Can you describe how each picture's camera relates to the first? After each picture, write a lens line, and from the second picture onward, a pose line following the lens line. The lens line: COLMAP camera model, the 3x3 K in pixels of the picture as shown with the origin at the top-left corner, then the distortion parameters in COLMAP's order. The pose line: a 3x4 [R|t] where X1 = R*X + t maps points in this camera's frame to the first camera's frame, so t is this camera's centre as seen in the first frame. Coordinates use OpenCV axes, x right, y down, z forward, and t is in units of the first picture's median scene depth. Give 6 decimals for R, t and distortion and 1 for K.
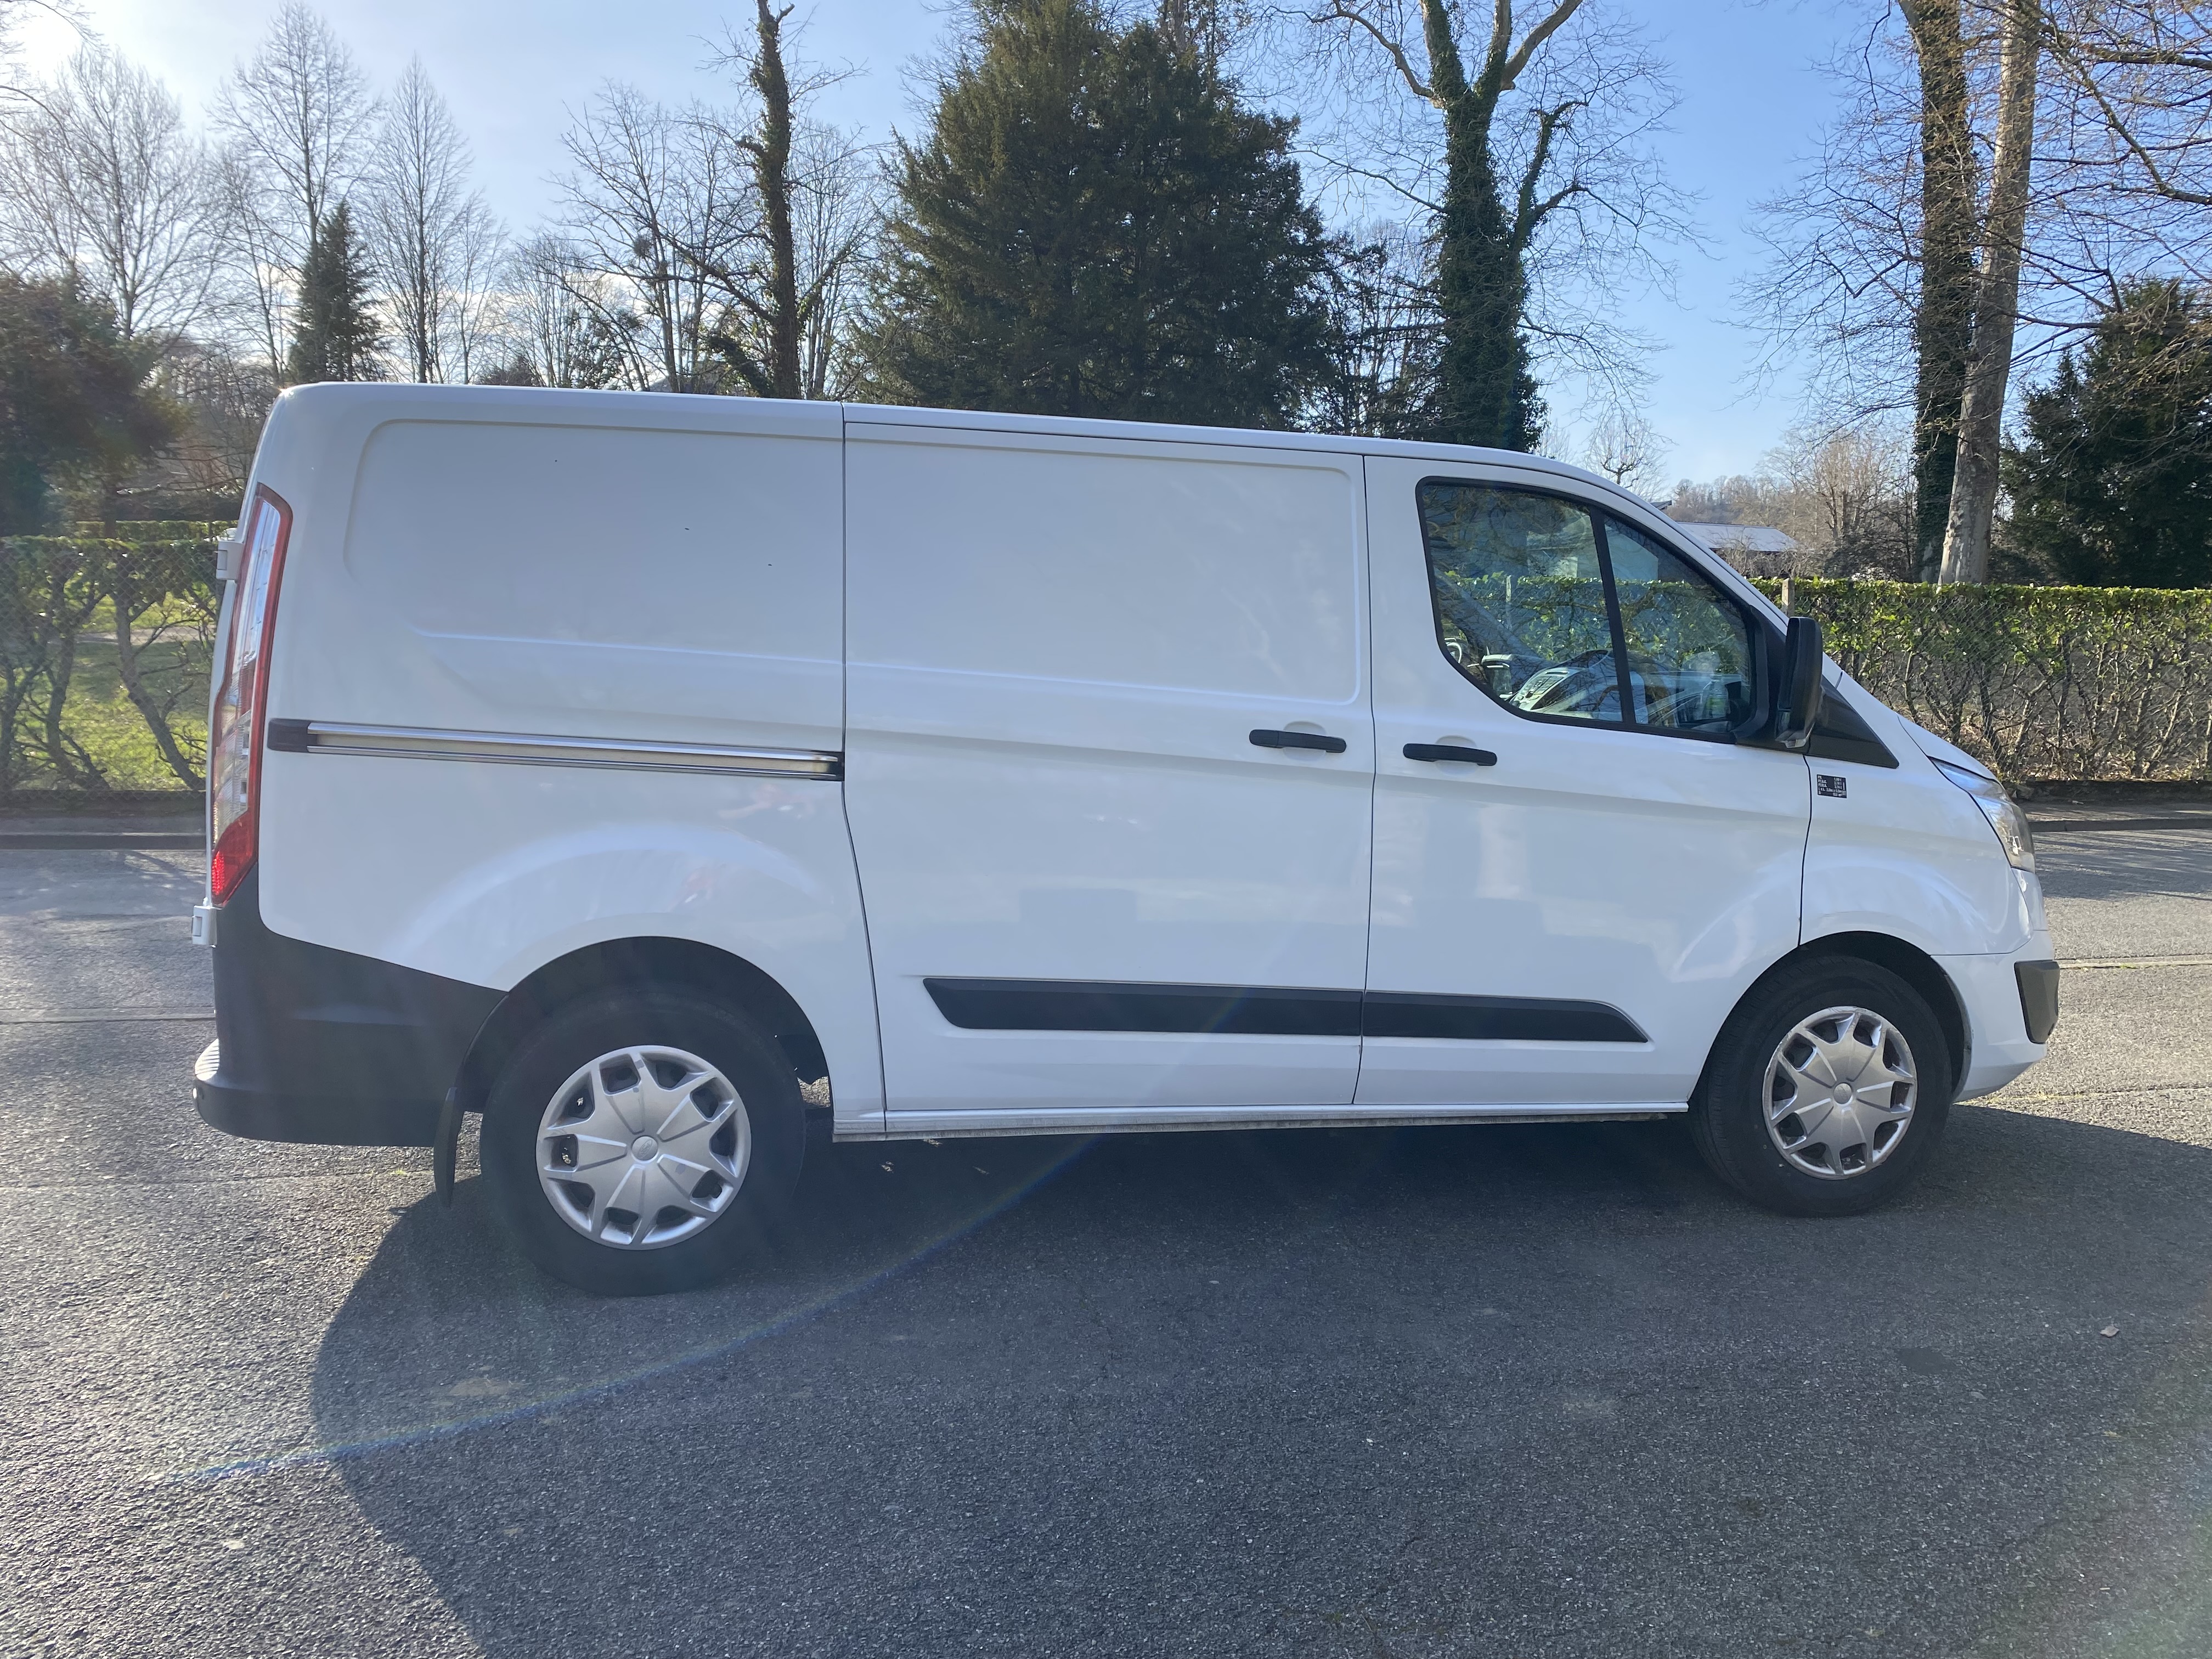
lens RADIAL K [[1676.7, 0, 1106.0], [0, 1676.7, 829.5], [0, 0, 1]] dist [-0.001798, -0.008500]
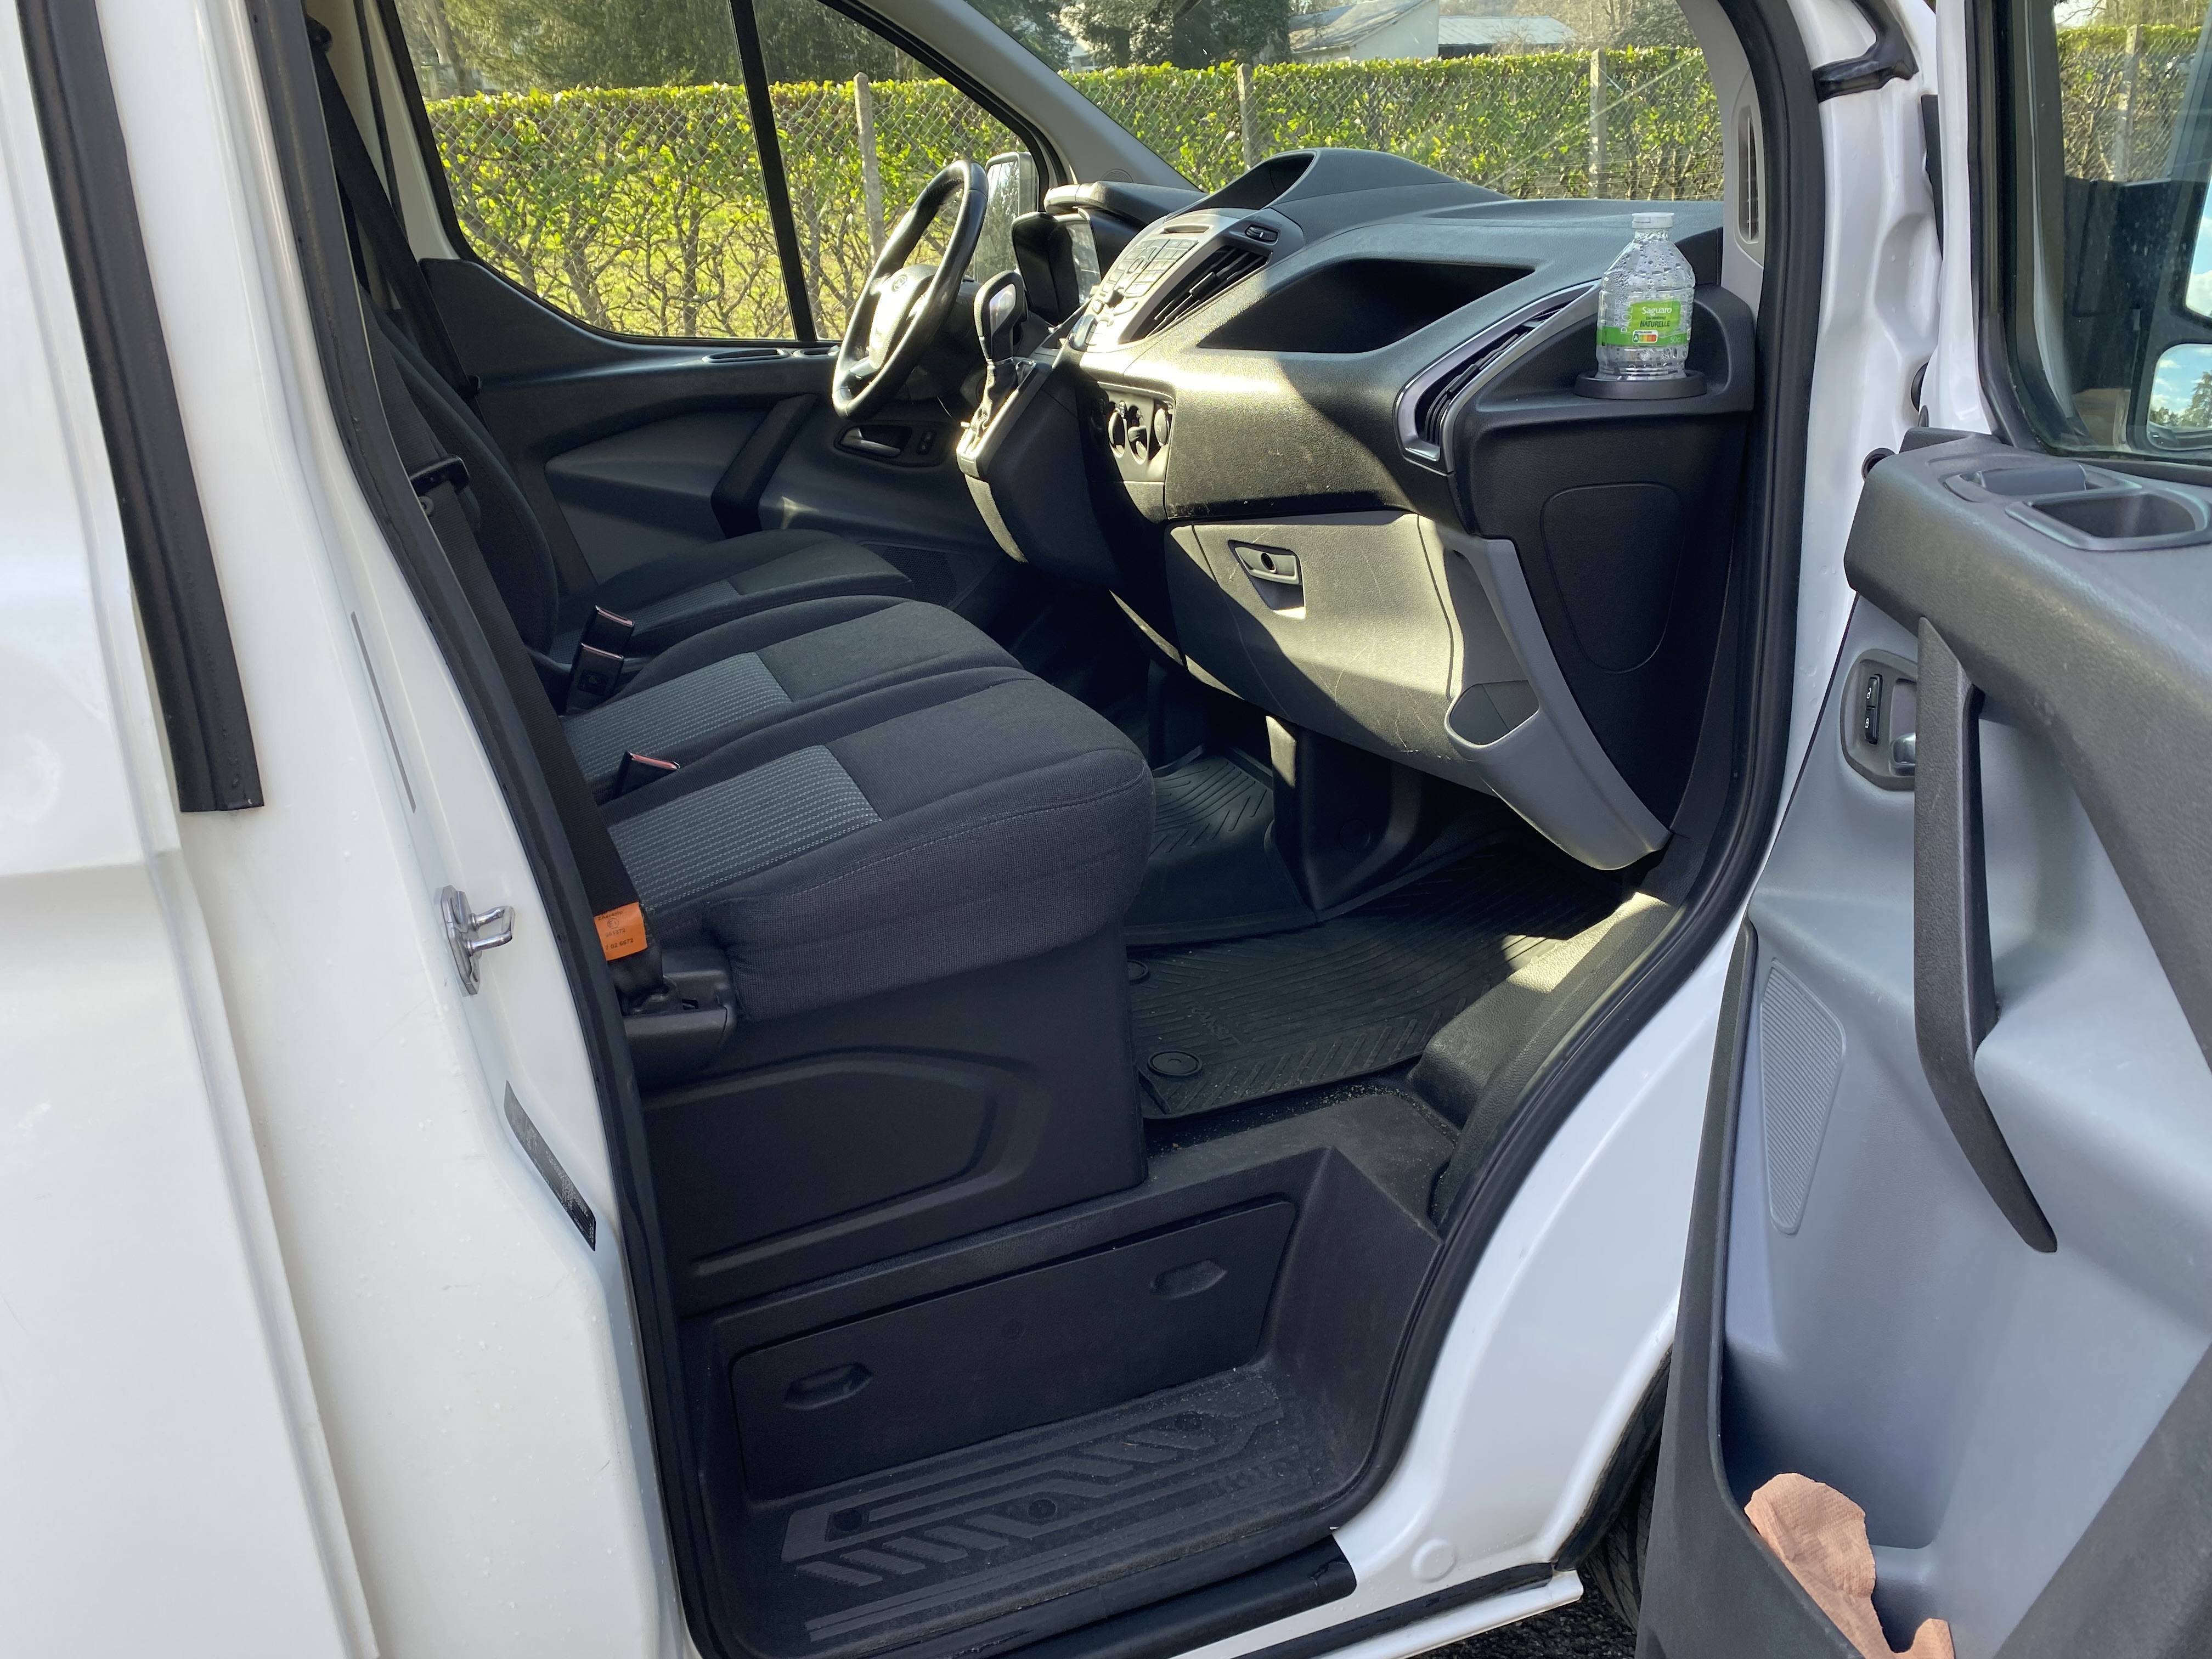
lens RADIAL K [[1676.7, 0, 1106.0], [0, 1676.7, 829.5], [0, 0, 1]] dist [-0.001798, -0.008500]
pose [[0.988850, -0.106374, 0.104208, 0.066543], [0.076419, 0.963123, 0.257982, -0.020810], [-0.127808, -0.247142, 0.960514, 0.207137]]
